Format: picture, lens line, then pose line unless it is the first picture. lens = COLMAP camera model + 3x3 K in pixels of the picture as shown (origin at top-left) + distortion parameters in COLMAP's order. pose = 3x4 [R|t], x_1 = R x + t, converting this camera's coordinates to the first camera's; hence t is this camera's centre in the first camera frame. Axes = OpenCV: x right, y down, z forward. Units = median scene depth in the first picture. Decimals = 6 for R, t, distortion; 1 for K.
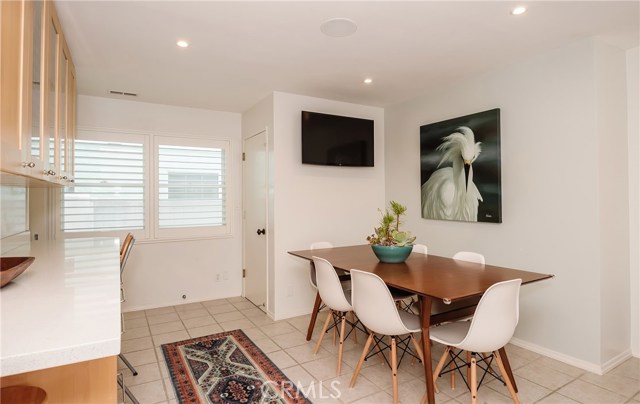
lens RADIAL K [[350.9, 0, 321.8], [0, 350.9, 189.8], [0, 0, 1]] dist [-0.006101, -0.001929]
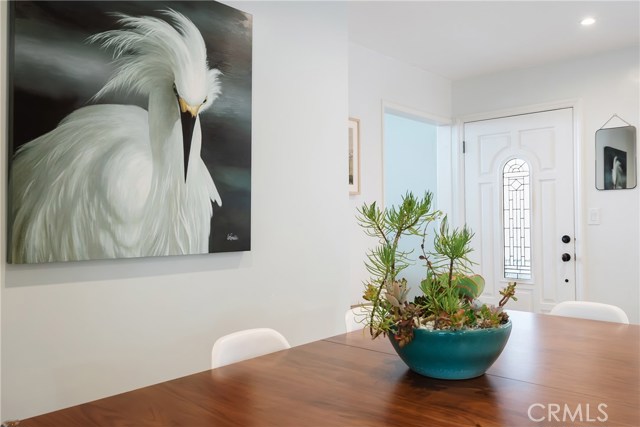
lens RADIAL K [[517.3, 0, 320.0], [0, 517.3, 213.5], [0, 0, 1]] dist [0.039434, -0.004139]
pose [[-0.287618, 0.019669, 0.957543, -0.191600], [-0.015050, 0.999573, -0.025053, 0.053757], [-0.957627, -0.021616, -0.287199, 1.006565]]
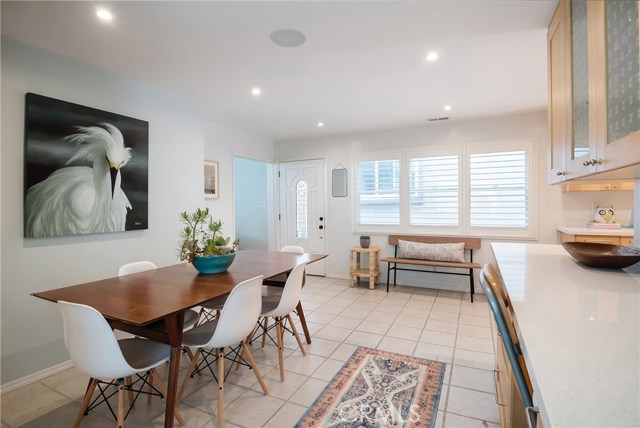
lens RADIAL K [[313.3, 0, 321.8], [0, 313.3, 205.3], [0, 0, 1]] dist [0.000122, -0.019758]
pose [[-0.538883, 0.006888, 0.842352, -0.529625], [-0.008966, 0.999863, -0.013912, 0.027562], [-0.842333, -0.015049, -0.538748, 0.964341]]
